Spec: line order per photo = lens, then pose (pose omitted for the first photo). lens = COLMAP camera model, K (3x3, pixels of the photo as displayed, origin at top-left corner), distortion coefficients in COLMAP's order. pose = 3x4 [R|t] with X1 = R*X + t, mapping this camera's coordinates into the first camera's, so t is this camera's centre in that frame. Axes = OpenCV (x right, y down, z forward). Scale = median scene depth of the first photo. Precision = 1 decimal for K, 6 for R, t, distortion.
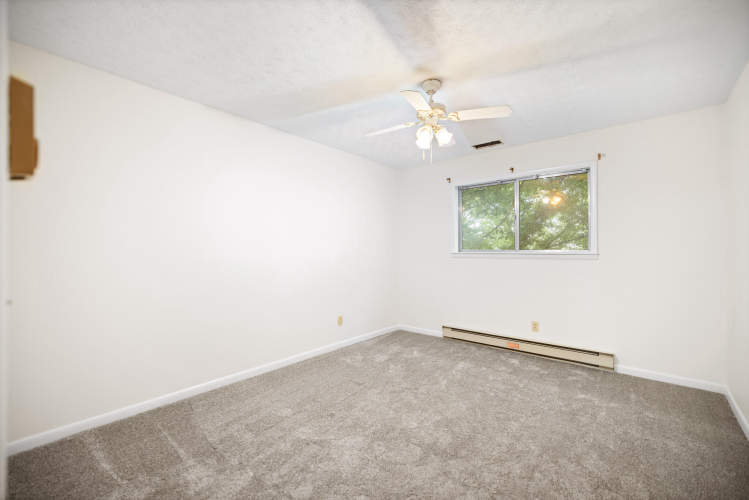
lens RADIAL K [[314.8, 0, 373.1], [0, 314.8, 249.7], [0, 0, 1]] dist [0.013116, 0.000113]
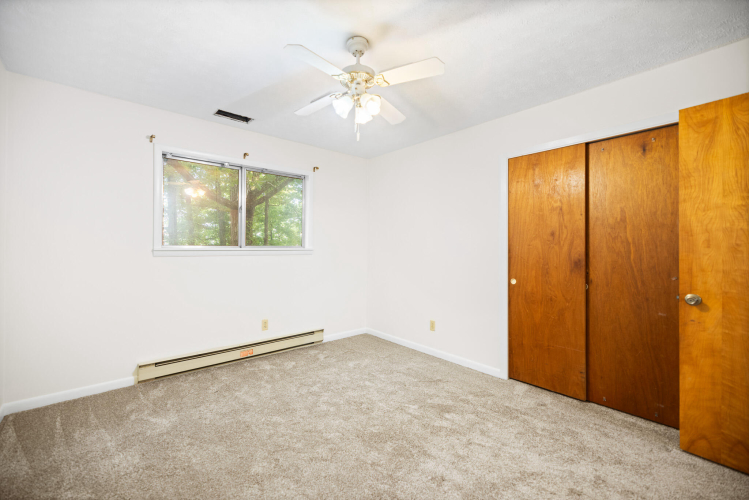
lens RADIAL K [[314.8, 0, 377.5], [0, 314.8, 248.2], [0, 0, 1]] dist [0.013116, 0.000113]
pose [[0.159227, 0.003398, 0.987236, -0.382580], [-0.003088, 0.999991, -0.002944, 0.009288], [-0.987237, -0.002580, 0.159236, 0.498649]]
